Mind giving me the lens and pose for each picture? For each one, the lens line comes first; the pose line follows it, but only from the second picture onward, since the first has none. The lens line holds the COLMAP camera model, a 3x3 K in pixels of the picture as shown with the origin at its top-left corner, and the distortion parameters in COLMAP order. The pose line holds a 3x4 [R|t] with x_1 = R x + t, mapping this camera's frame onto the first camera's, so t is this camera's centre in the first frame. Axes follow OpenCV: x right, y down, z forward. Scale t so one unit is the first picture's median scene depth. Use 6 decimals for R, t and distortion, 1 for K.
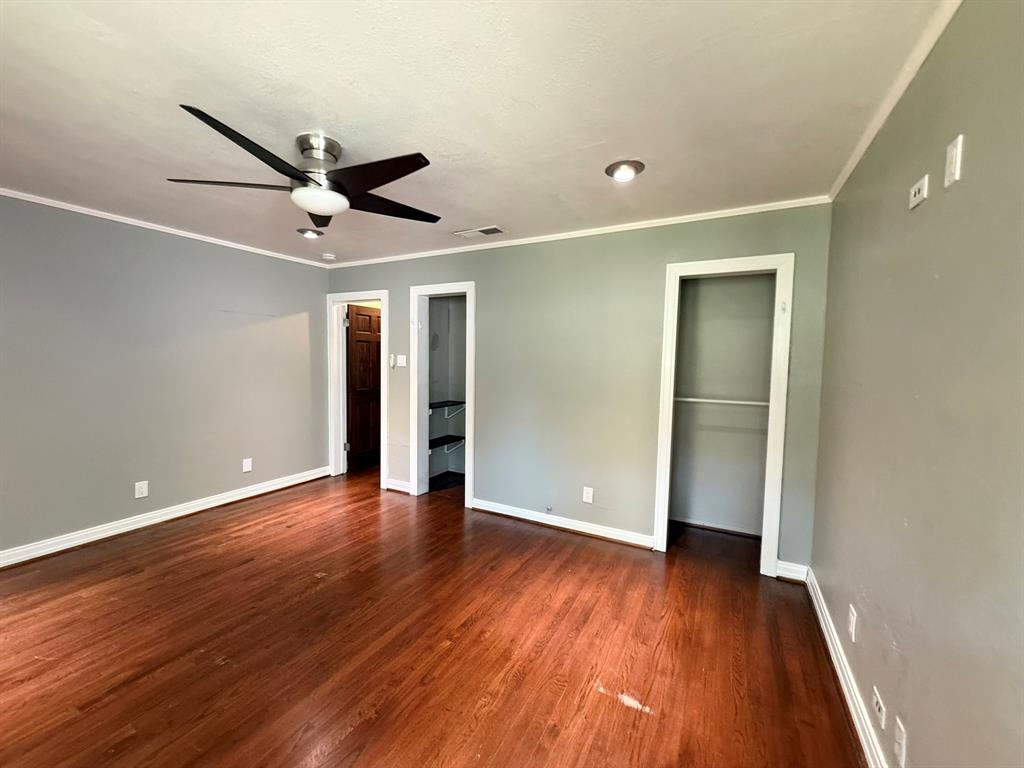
lens RADIAL K [[411.2, 0, 511.1], [0, 411.2, 380.2], [0, 0, 1]] dist [0.000310, 0.000426]
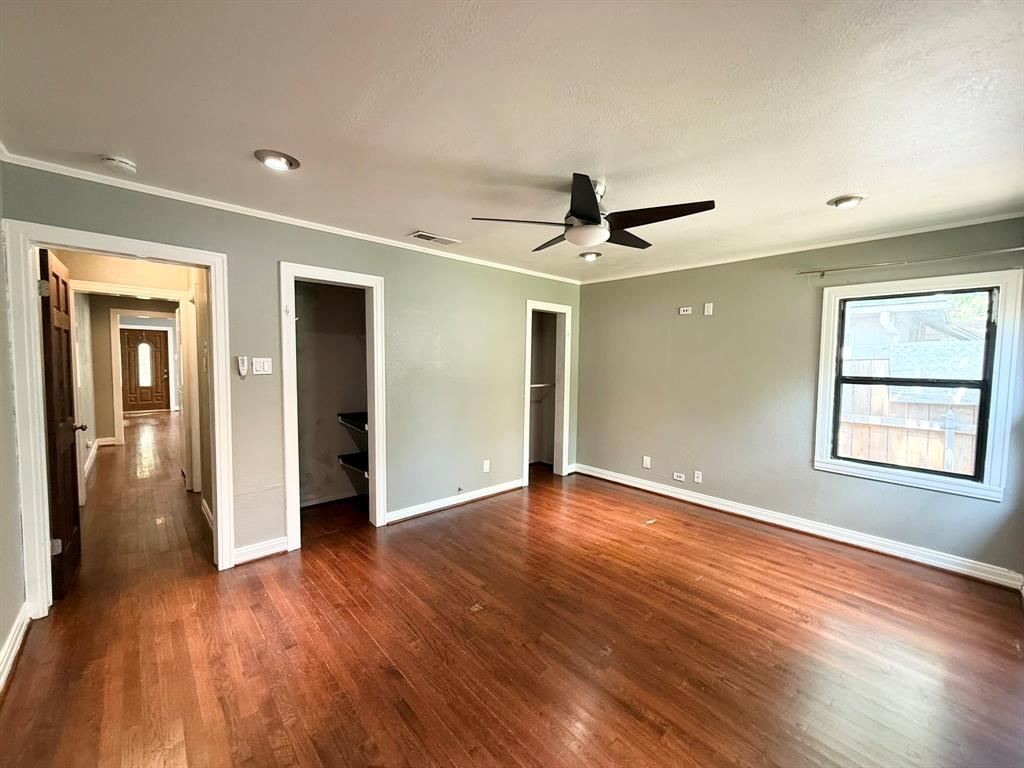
lens RADIAL K [[411.2, 0, 515.6], [0, 411.2, 380.7], [0, 0, 1]] dist [0.000310, 0.000426]
pose [[0.324236, -0.059907, 0.944077, -1.170359], [0.044051, 0.997866, 0.048192, -0.057365], [-0.944950, 0.025962, 0.326183, 0.570454]]
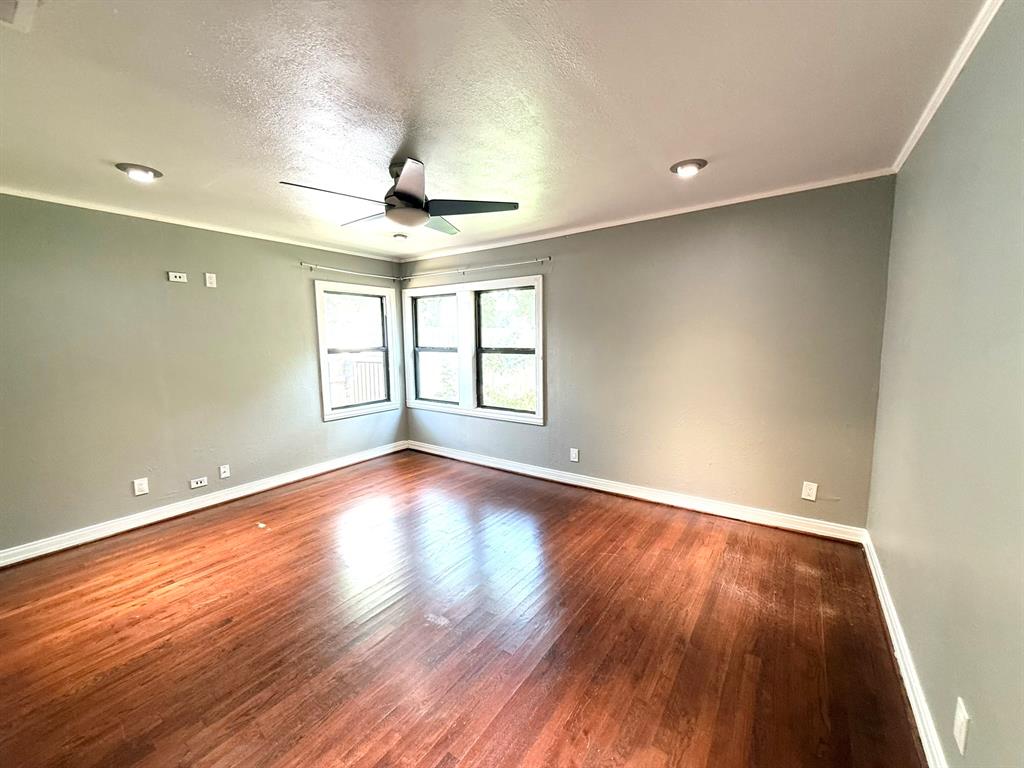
lens RADIAL K [[411.2, 0, 510.2], [0, 411.2, 388.8], [0, 0, 1]] dist [0.000310, 0.000426]
pose [[-0.993307, -0.016416, 0.114328, -0.636566], [0.004624, 0.983403, 0.181374, -0.106047], [-0.115408, 0.180689, -0.976746, 1.570375]]
